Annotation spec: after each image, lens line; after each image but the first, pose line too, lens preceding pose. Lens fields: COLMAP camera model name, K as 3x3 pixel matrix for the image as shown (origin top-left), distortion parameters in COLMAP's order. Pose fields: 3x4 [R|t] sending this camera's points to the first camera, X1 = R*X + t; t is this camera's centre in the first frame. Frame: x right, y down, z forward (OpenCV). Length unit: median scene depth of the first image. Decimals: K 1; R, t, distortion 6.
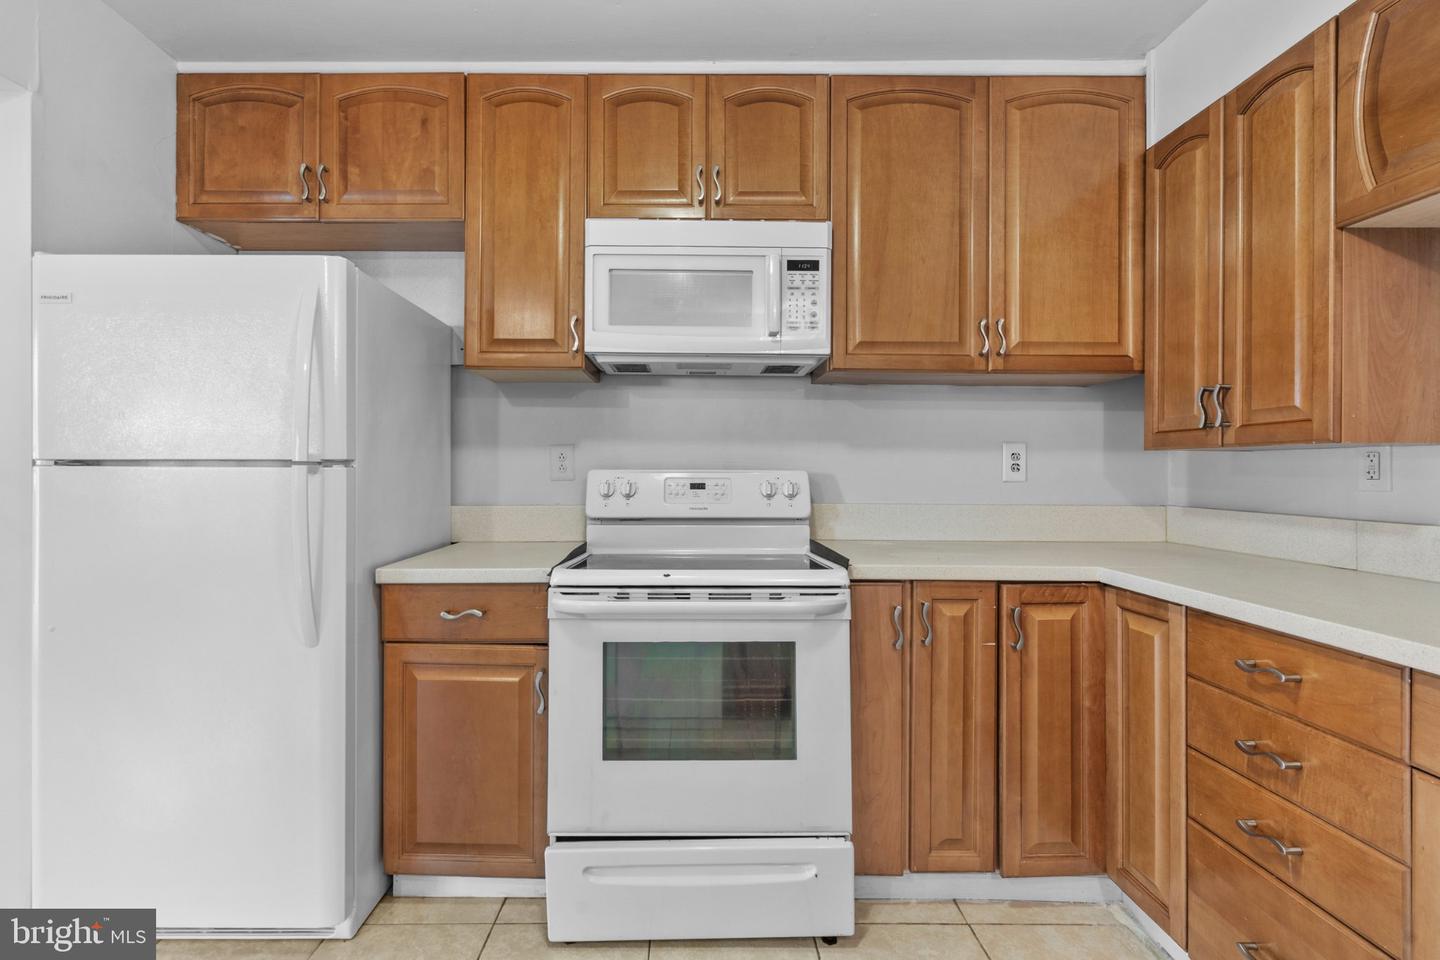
lens RADIAL K [[658.8, 0, 711.8], [0, 658.8, 470.9], [0, 0, 1]] dist [-0.007286, 0.000482]
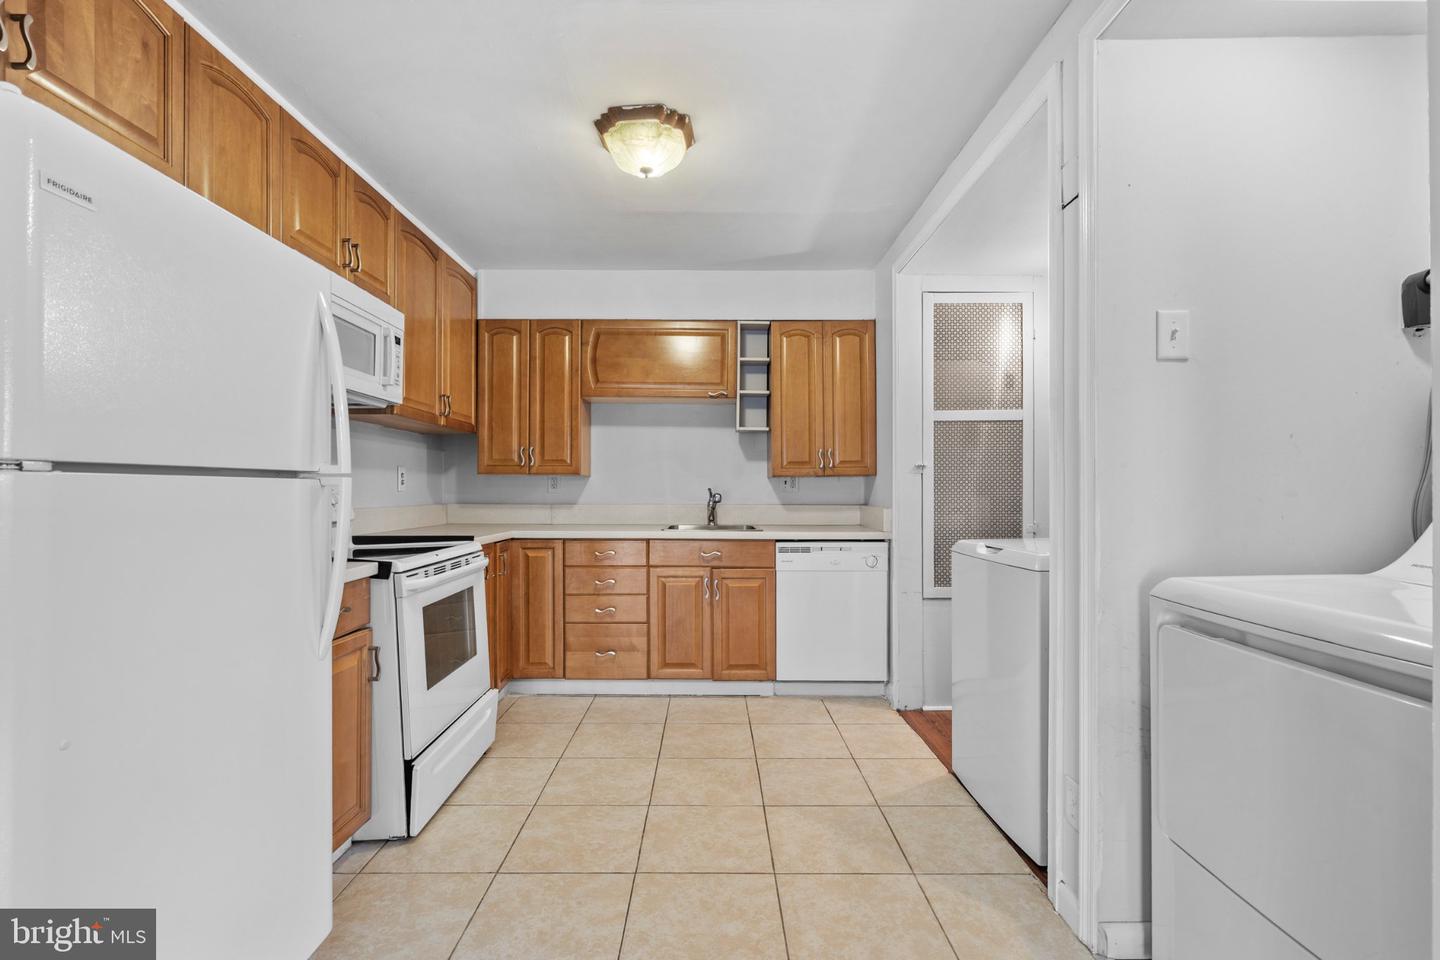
lens RADIAL K [[658.8, 0, 708.2], [0, 658.8, 489.1], [0, 0, 1]] dist [-0.007286, 0.000482]
pose [[-0.000122, -0.004570, 0.999990, -1.480240], [0.002808, 0.999986, 0.004571, 0.006609], [-0.999996, 0.002808, -0.000109, 0.379683]]
